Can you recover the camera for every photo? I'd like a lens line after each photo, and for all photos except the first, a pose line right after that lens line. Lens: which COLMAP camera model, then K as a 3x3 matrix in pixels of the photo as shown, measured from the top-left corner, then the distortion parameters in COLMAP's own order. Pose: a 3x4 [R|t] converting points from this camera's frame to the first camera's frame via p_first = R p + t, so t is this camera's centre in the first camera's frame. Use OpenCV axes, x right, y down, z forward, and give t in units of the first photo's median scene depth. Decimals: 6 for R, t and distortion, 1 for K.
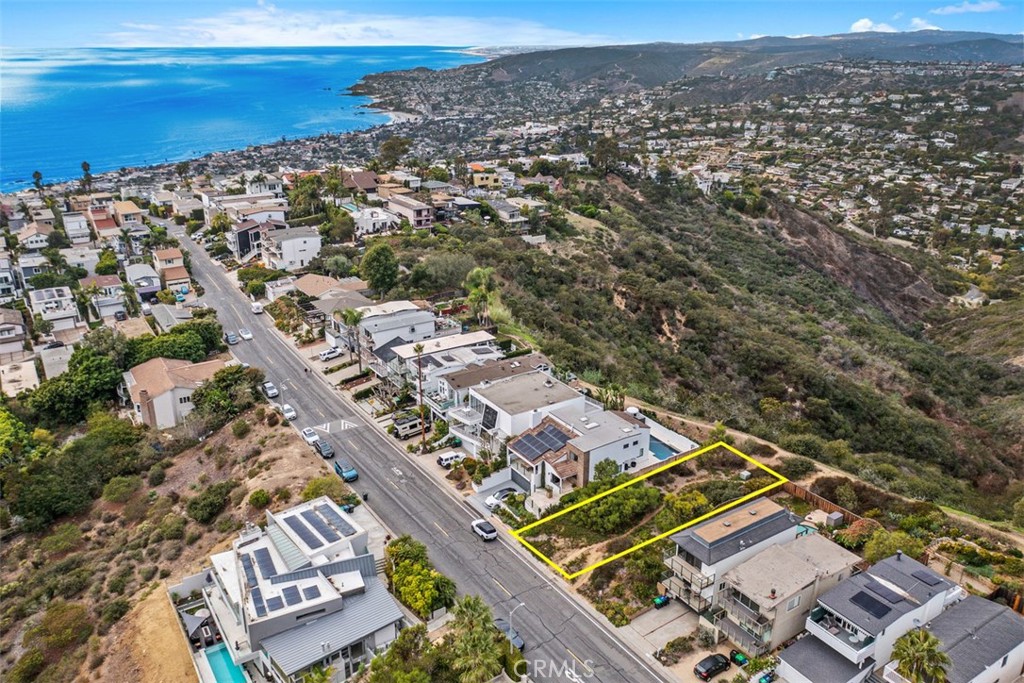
lens RADIAL K [[798.3, 0, 508.7], [0, 798.3, 338.6], [0, 0, 1]] dist [-0.003819, 0.000686]
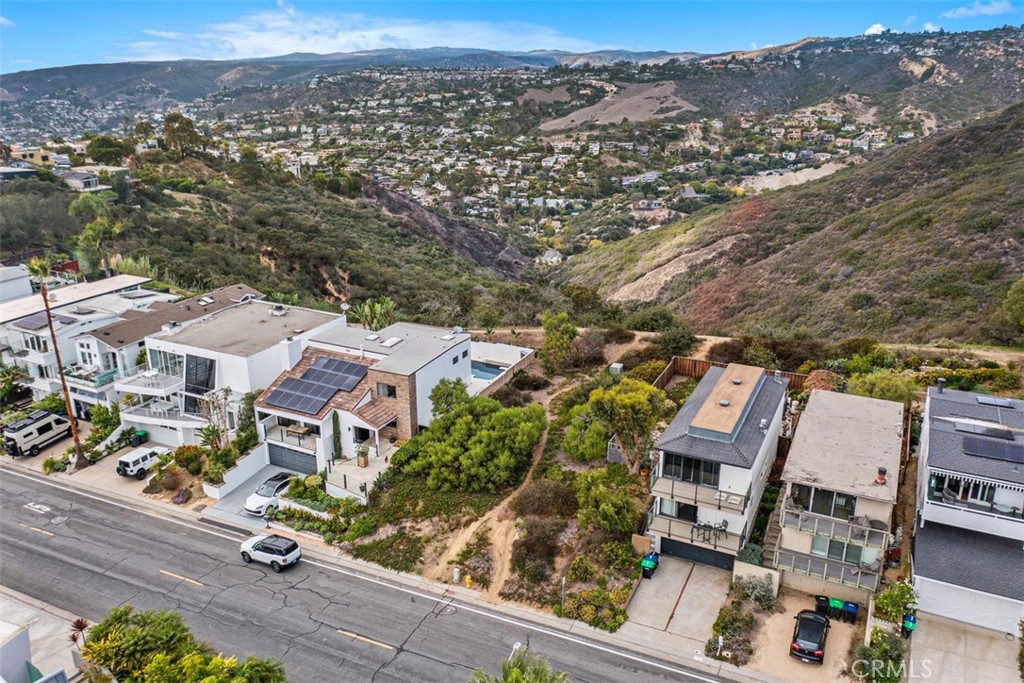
lens RADIAL K [[802.0, 0, 507.4], [0, 802.0, 340.4], [0, 0, 1]] dist [-0.006197, 0.000903]
pose [[0.859083, -0.171568, 0.482225, -0.025004], [0.180109, 0.983220, 0.028950, 0.022612], [-0.479101, 0.061983, 0.875569, 0.088941]]
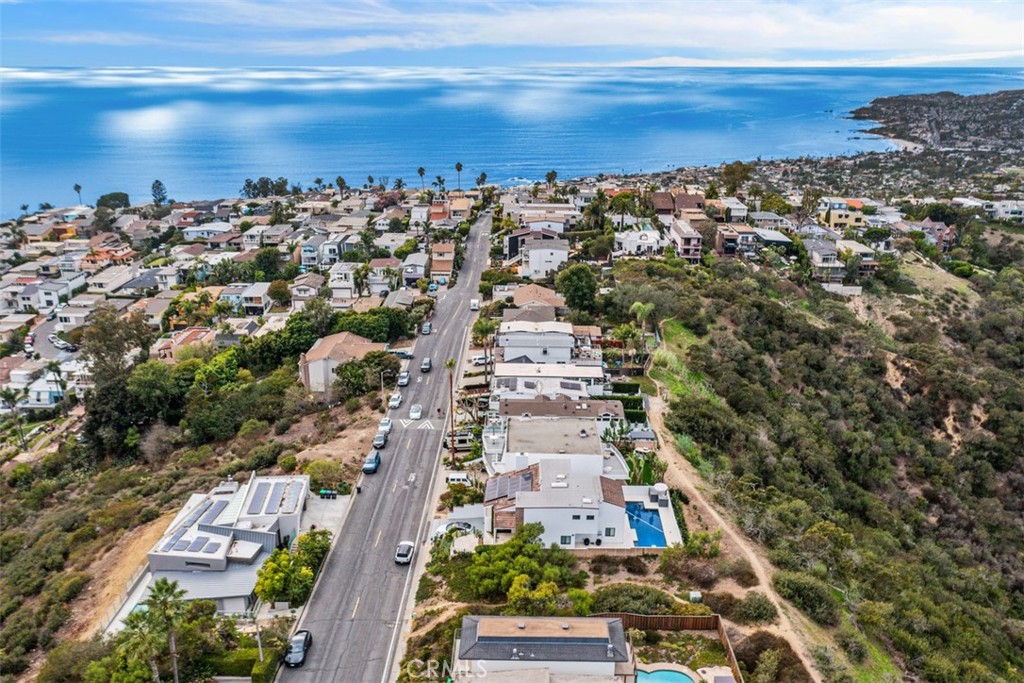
lens RADIAL K [[802.0, 0, 507.4], [0, 802.0, 340.4], [0, 0, 1]] dist [-0.006197, 0.000903]
pose [[0.831265, 0.190388, -0.522255, 0.106482], [-0.201425, 0.978834, 0.036228, -0.015475], [0.518098, 0.075080, 0.852020, 0.039246]]
